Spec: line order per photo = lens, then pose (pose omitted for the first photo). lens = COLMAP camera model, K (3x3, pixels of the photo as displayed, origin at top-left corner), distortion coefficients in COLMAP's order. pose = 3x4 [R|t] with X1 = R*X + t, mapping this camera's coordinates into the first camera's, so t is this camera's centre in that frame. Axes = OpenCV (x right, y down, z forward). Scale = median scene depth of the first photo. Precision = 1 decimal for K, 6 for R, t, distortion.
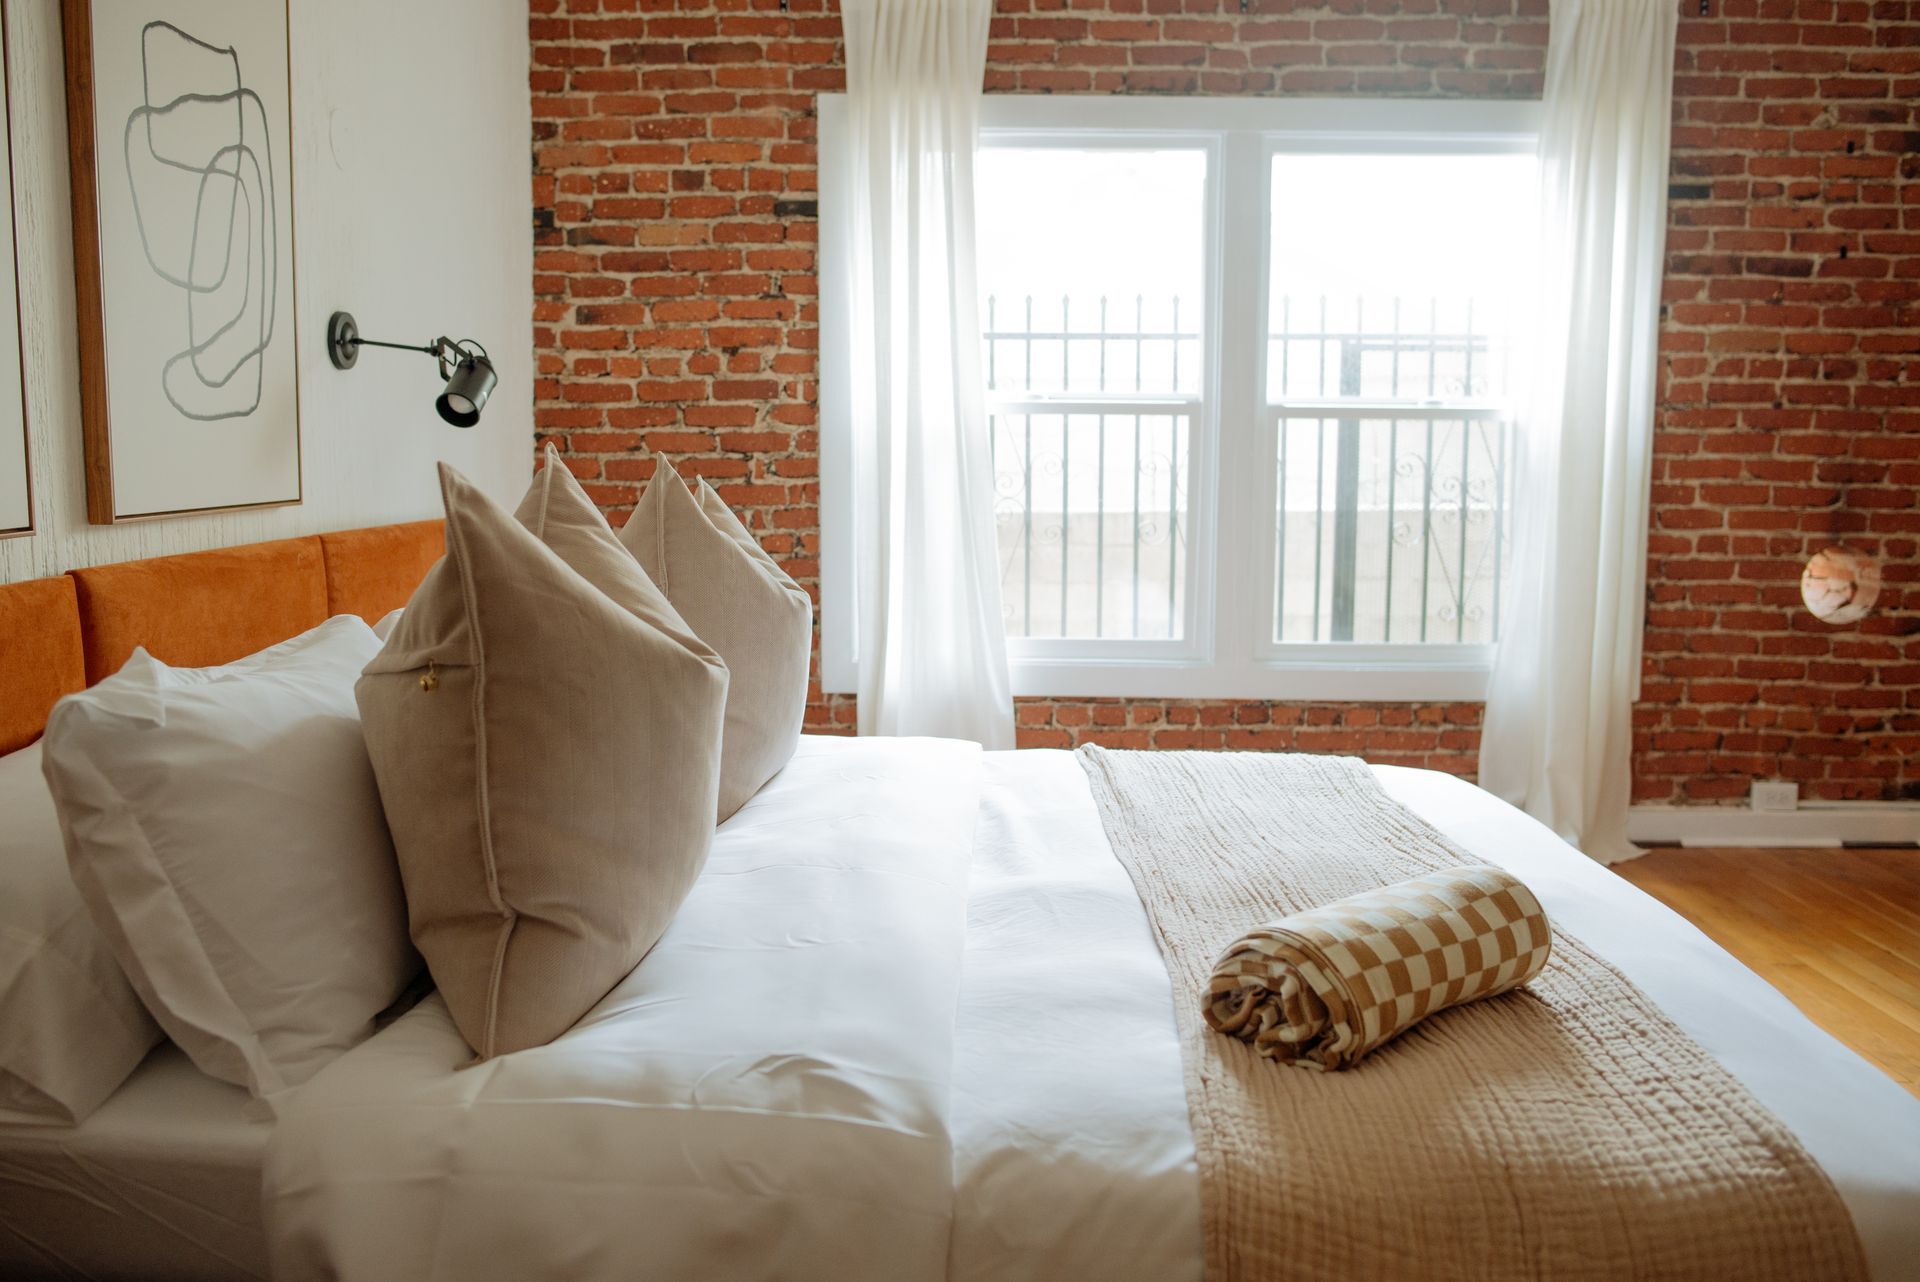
lens RADIAL K [[1479.1, 0, 956.7], [0, 1479.1, 604.4], [0, 0, 1]] dist [-0.054359, 0.030718]
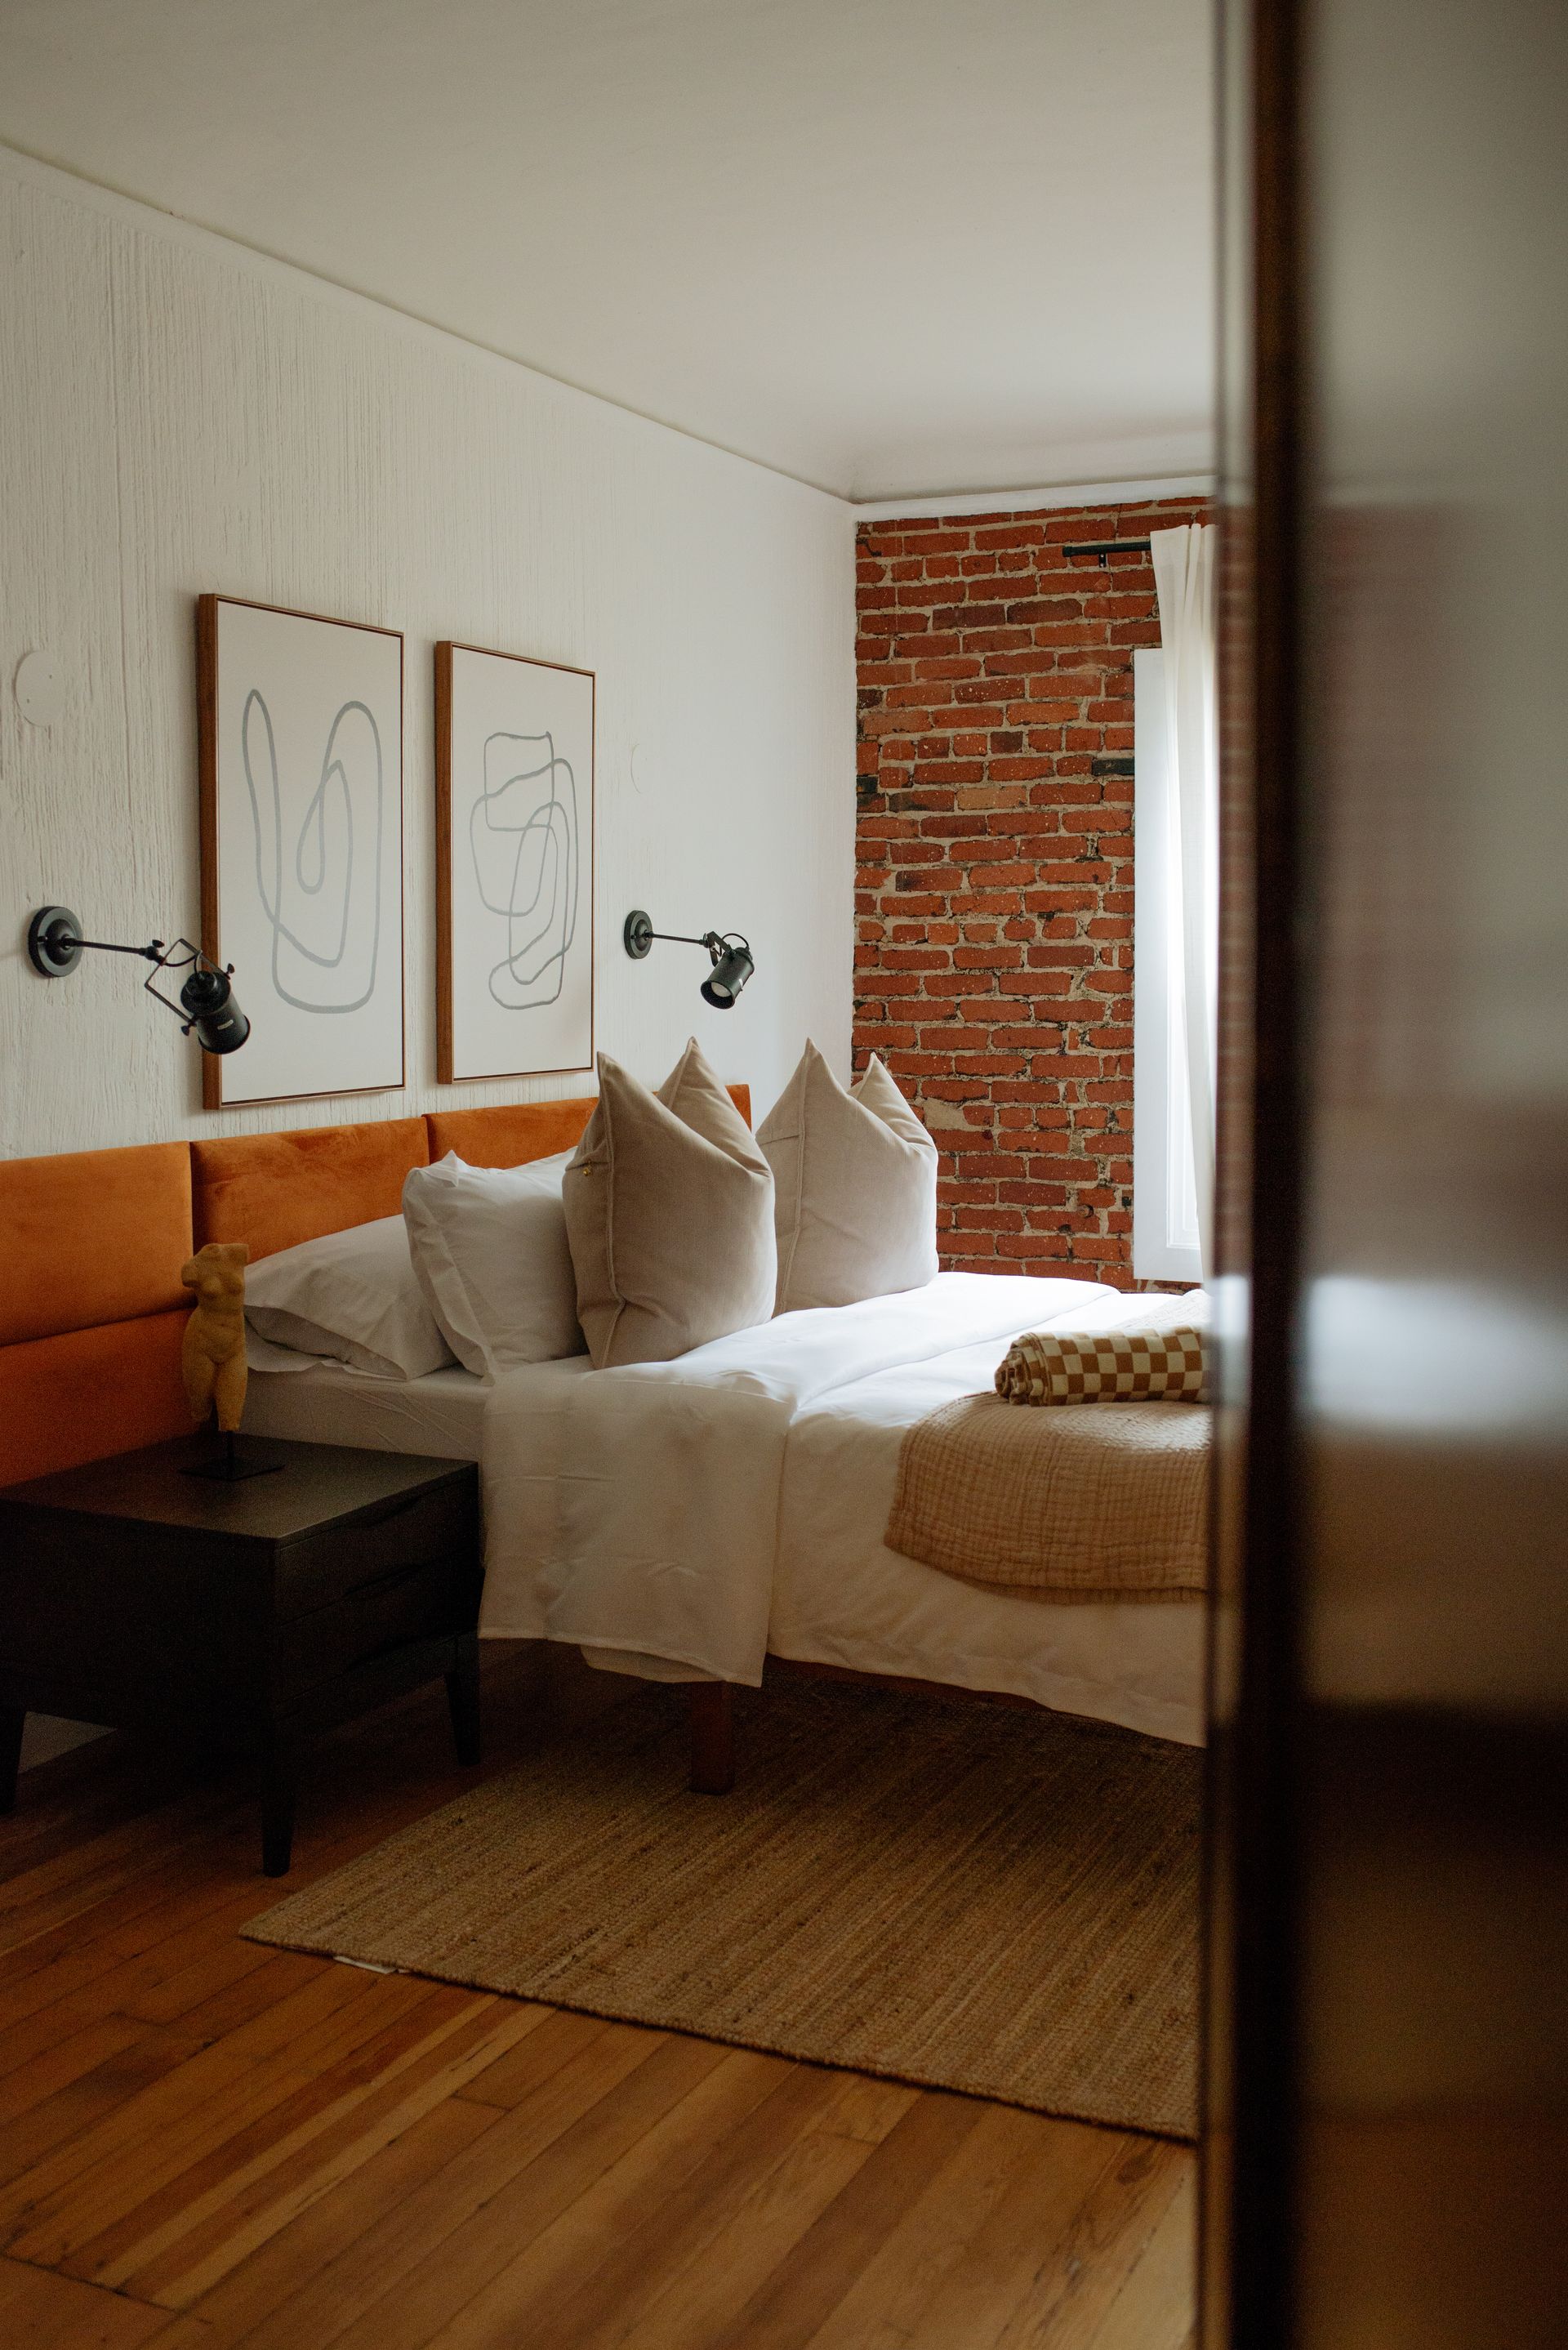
lens RADIAL K [[2528.7, 0, 783.1], [0, 2528.7, 1068.6], [0, 0, 1]] dist [-0.091185, 0.001927]
pose [[0.913936, 0.011171, -0.405705, 0.362126], [-0.039066, 0.997401, -0.060540, 0.033621], [0.403974, 0.071179, 0.911997, -0.566830]]
